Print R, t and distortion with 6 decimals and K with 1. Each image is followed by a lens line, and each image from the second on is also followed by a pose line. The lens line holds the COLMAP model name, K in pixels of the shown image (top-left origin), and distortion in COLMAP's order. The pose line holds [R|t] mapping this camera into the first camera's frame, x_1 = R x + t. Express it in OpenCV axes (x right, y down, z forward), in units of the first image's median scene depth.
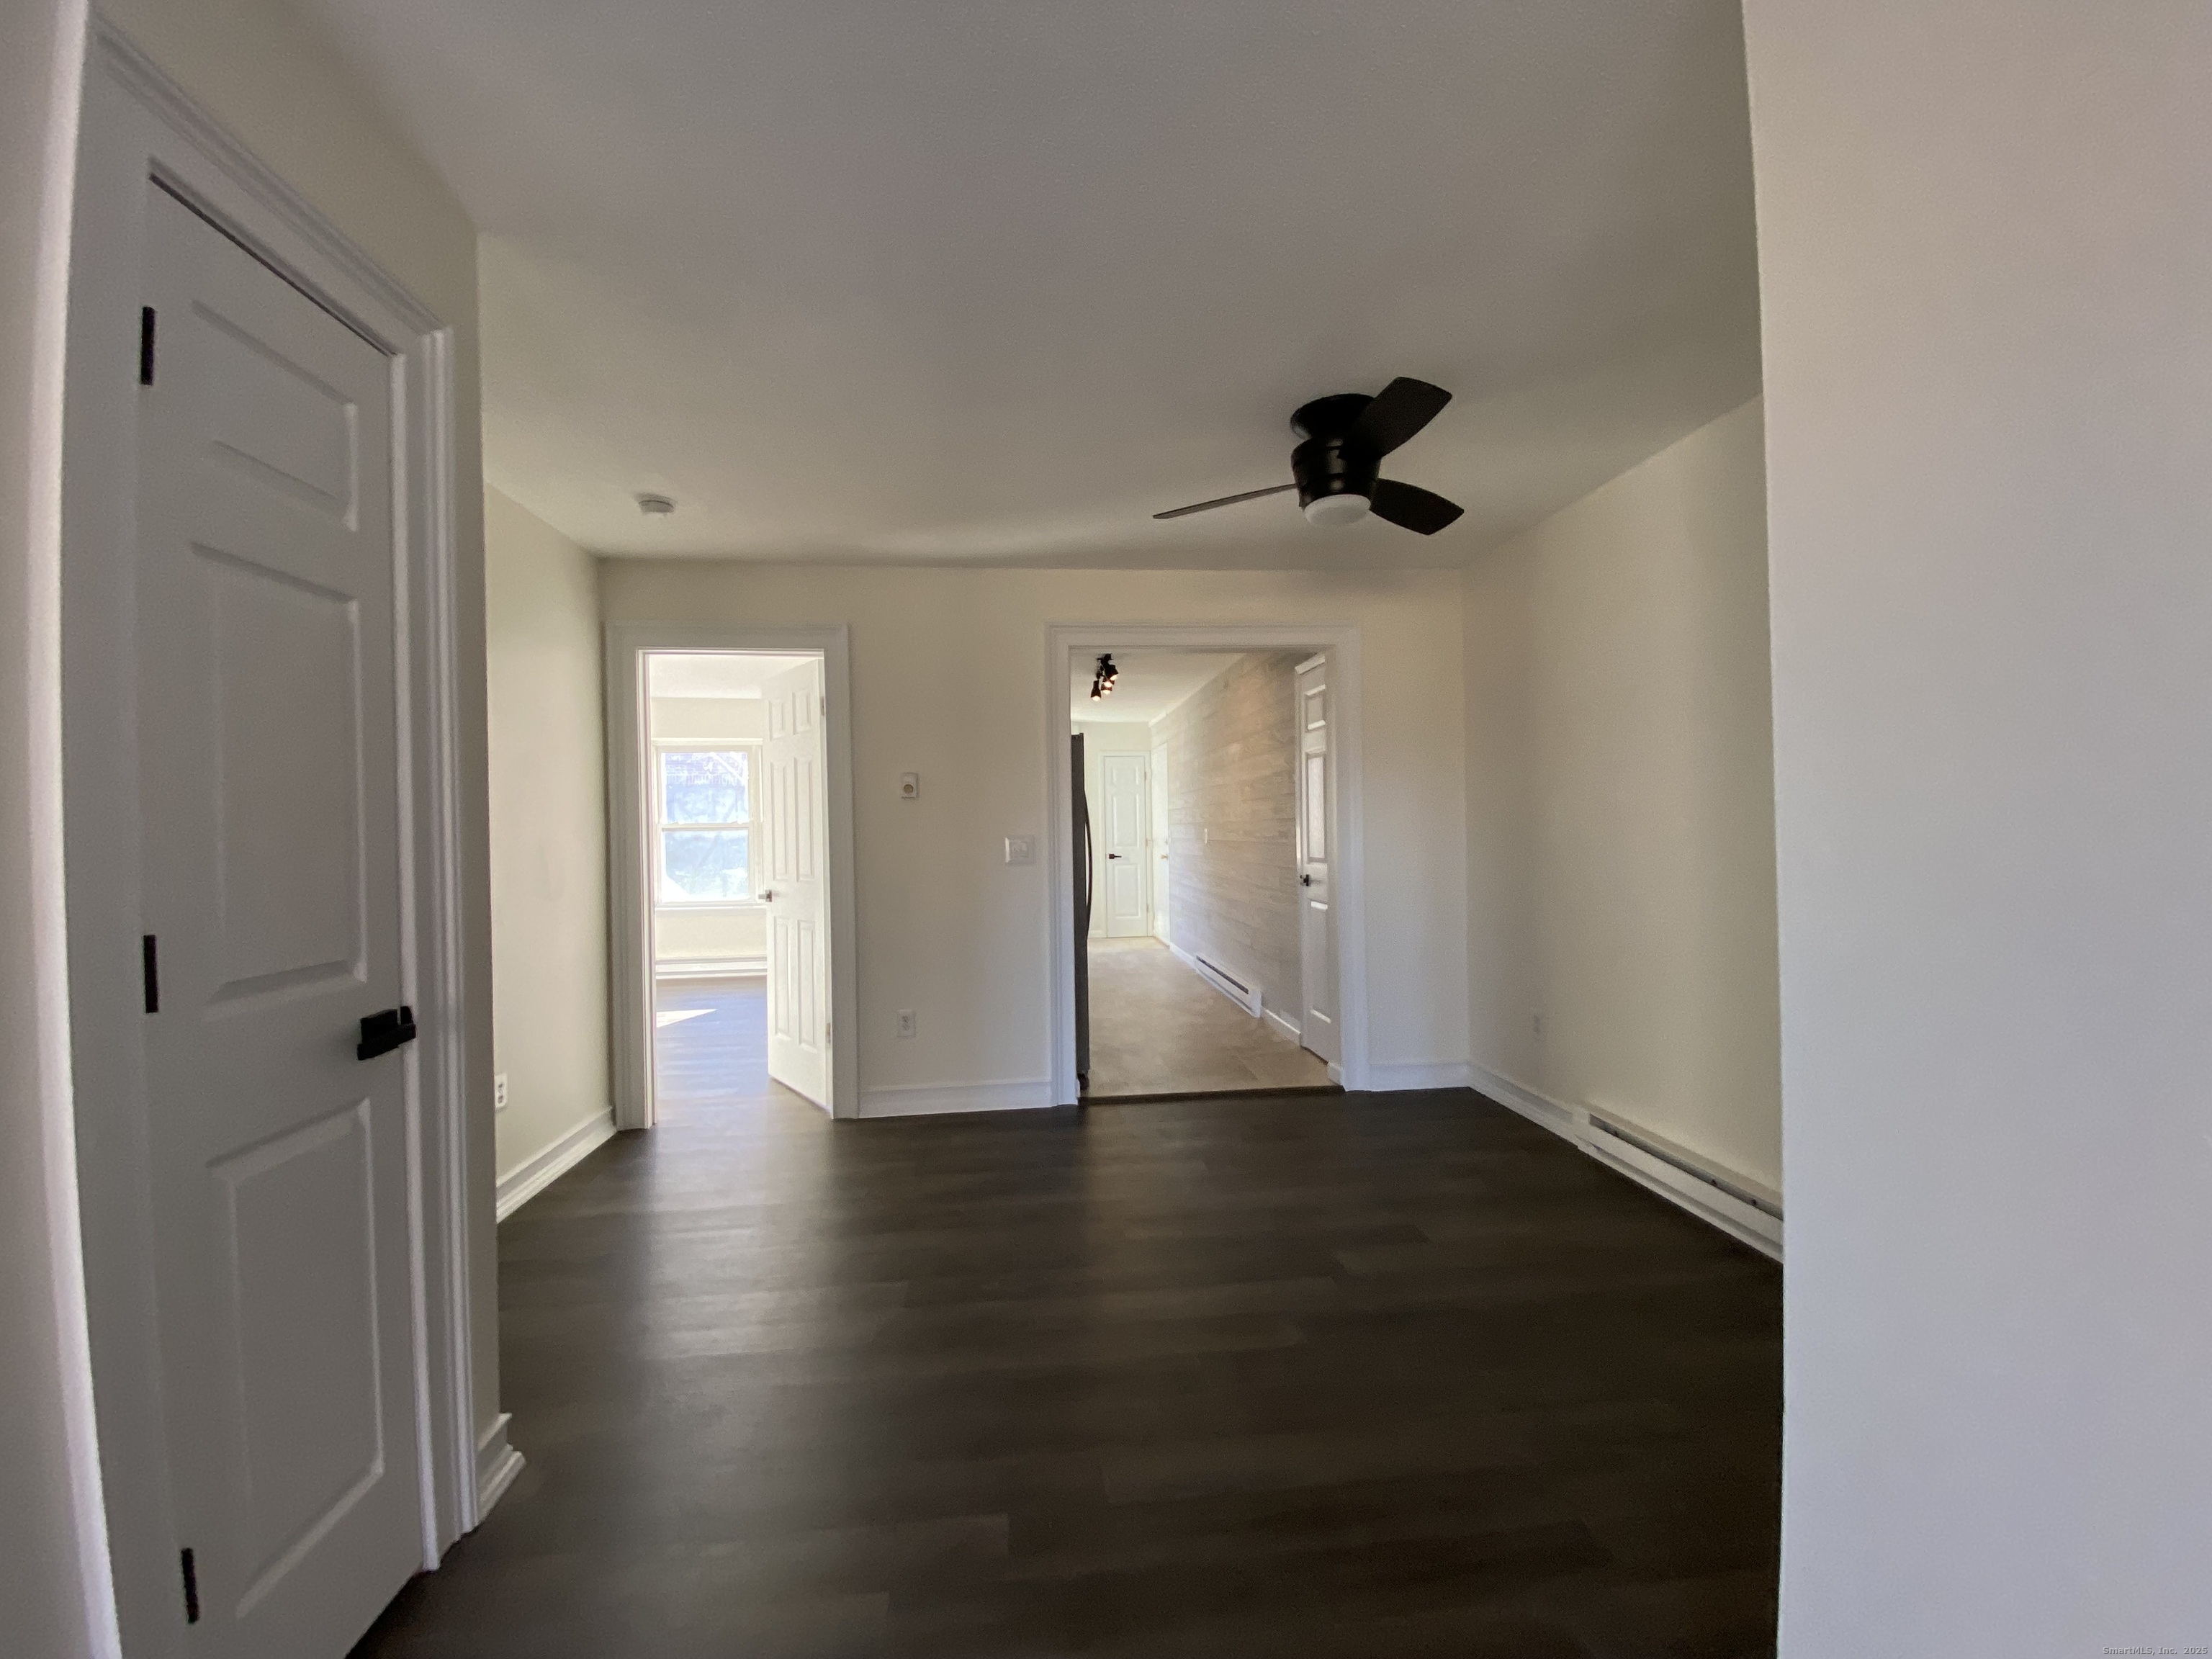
lens RADIAL K [[897.1, 0, 1115.7], [0, 897.1, 828.9], [0, 0, 1]] dist [0.025950, -0.022843]
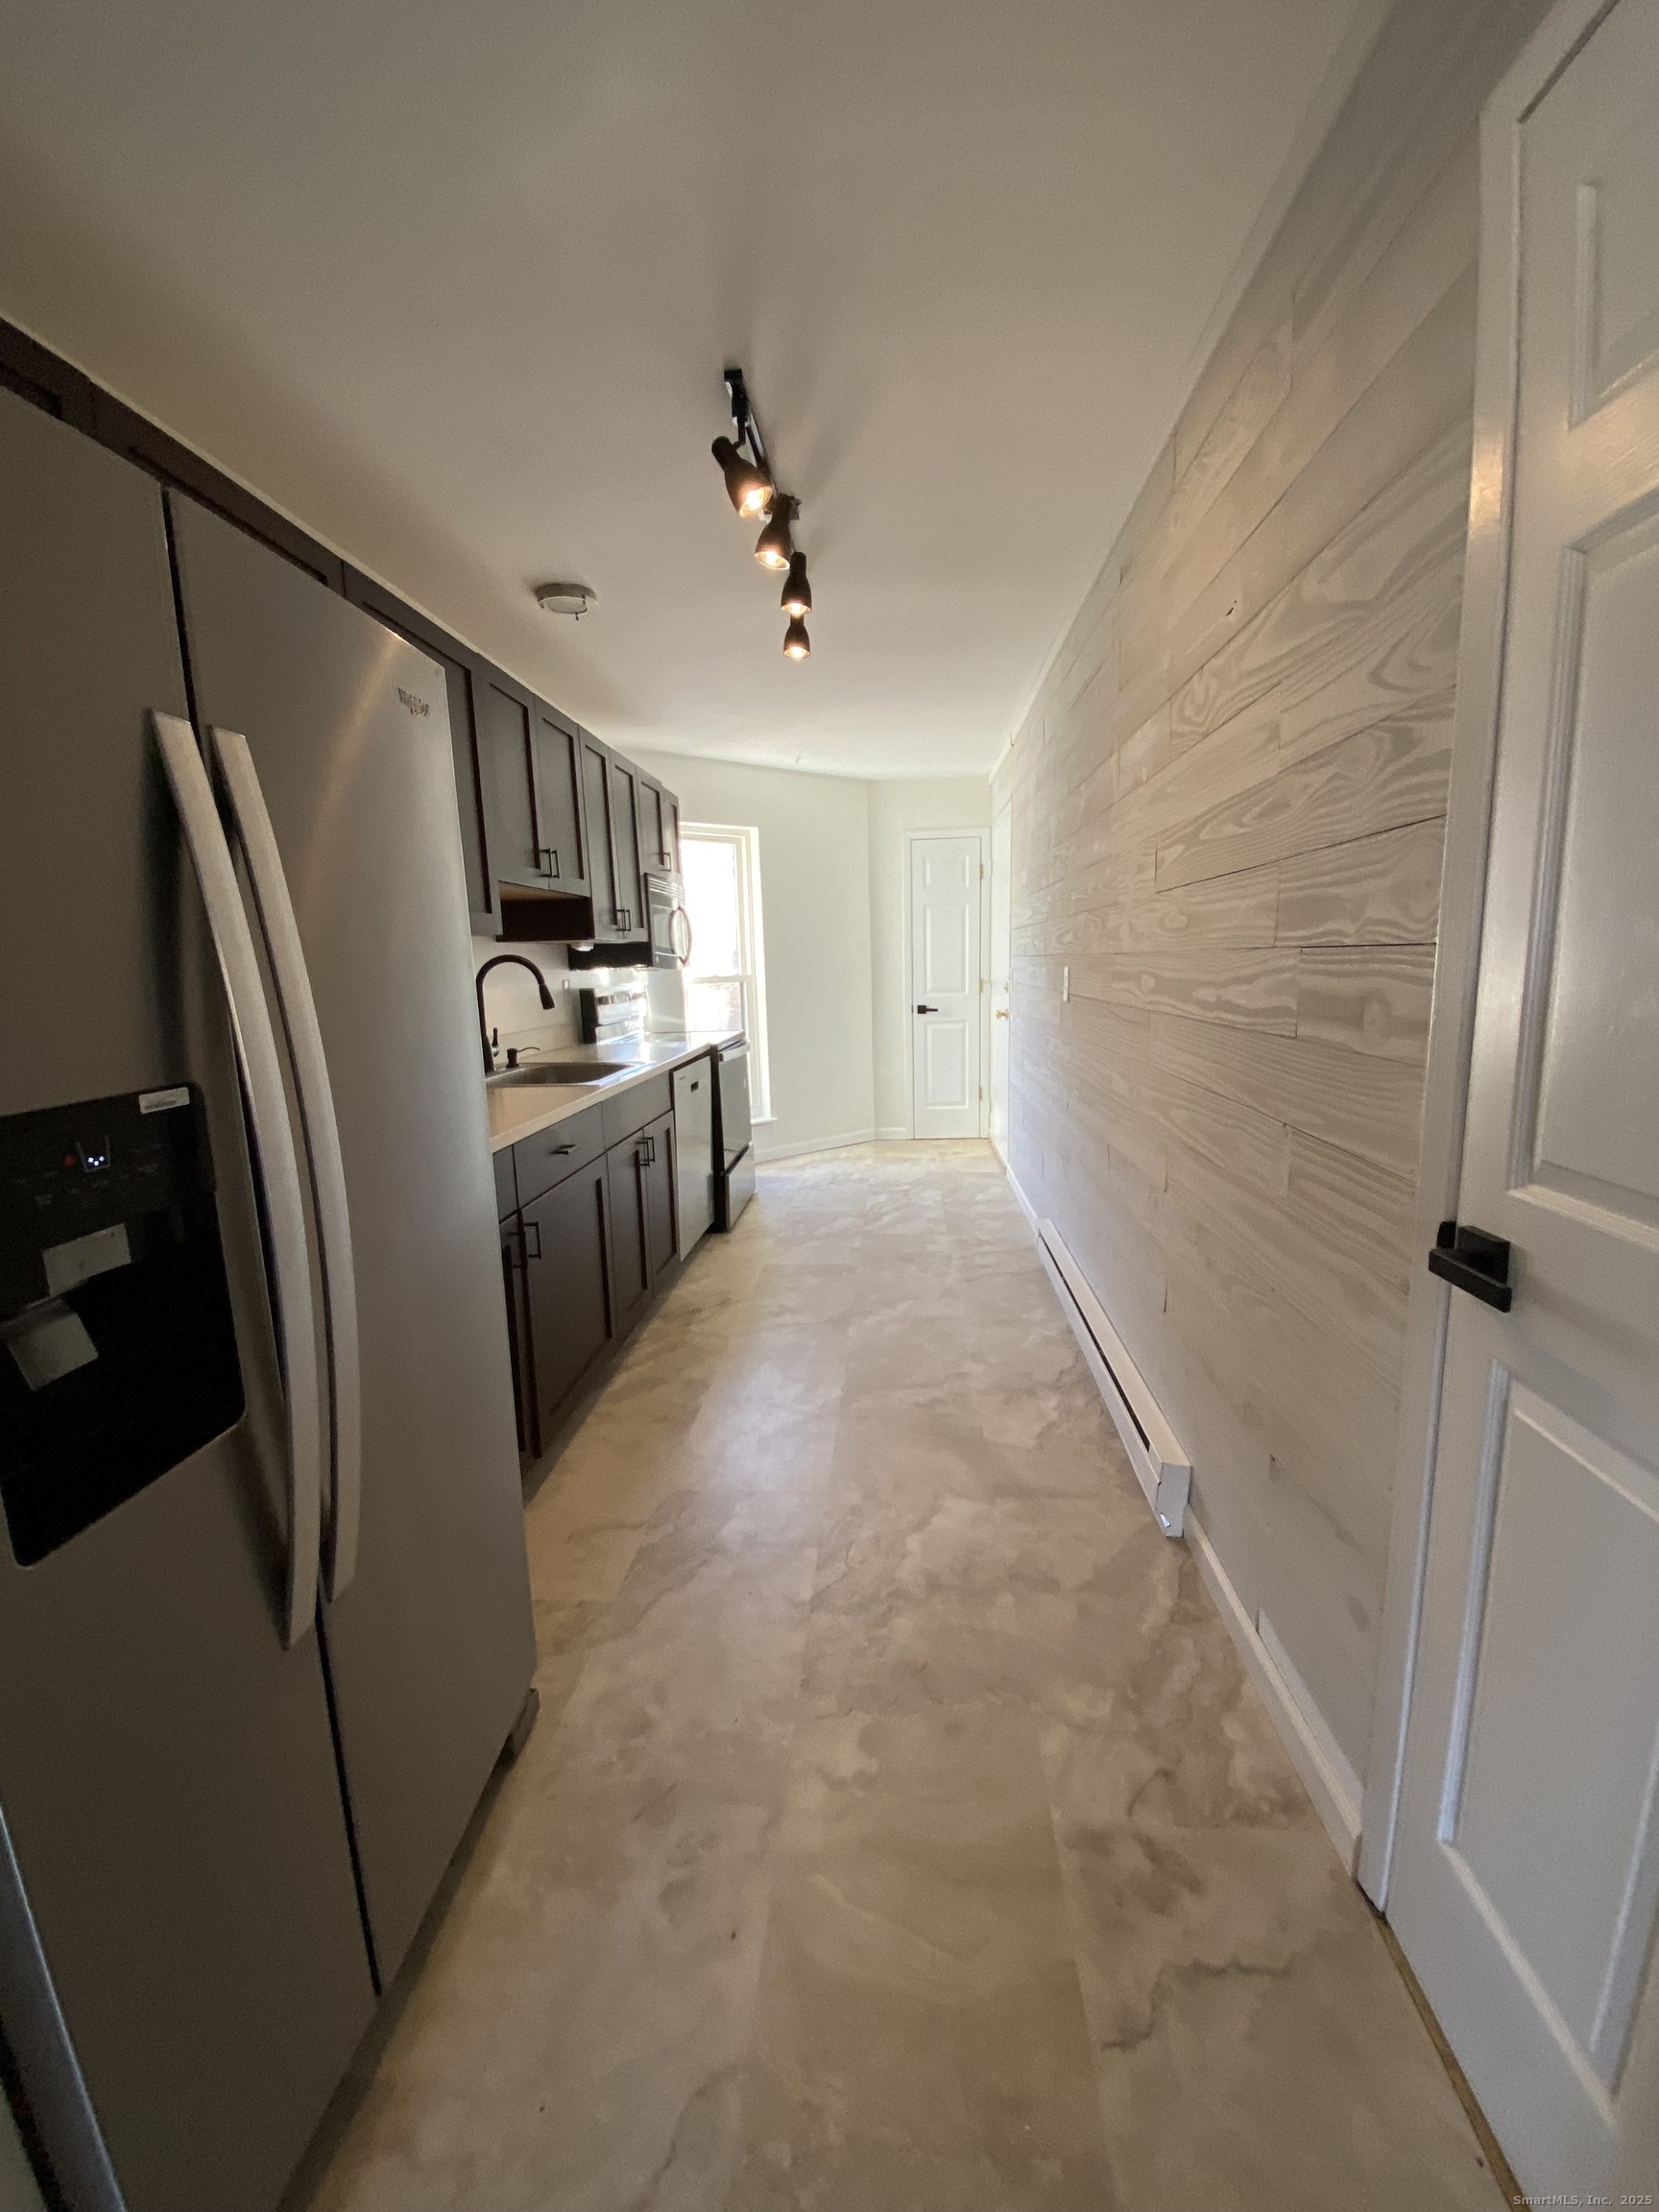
lens RADIAL K [[897.1, 0, 821.9], [0, 897.1, 1107.8], [0, 0, 1]] dist [0.025950, -0.022843]
pose [[0.979024, 0.021872, -0.202569, 0.061677], [0.012305, 0.986059, 0.165939, -0.005926], [0.203374, -0.164951, 0.965106, 0.445673]]
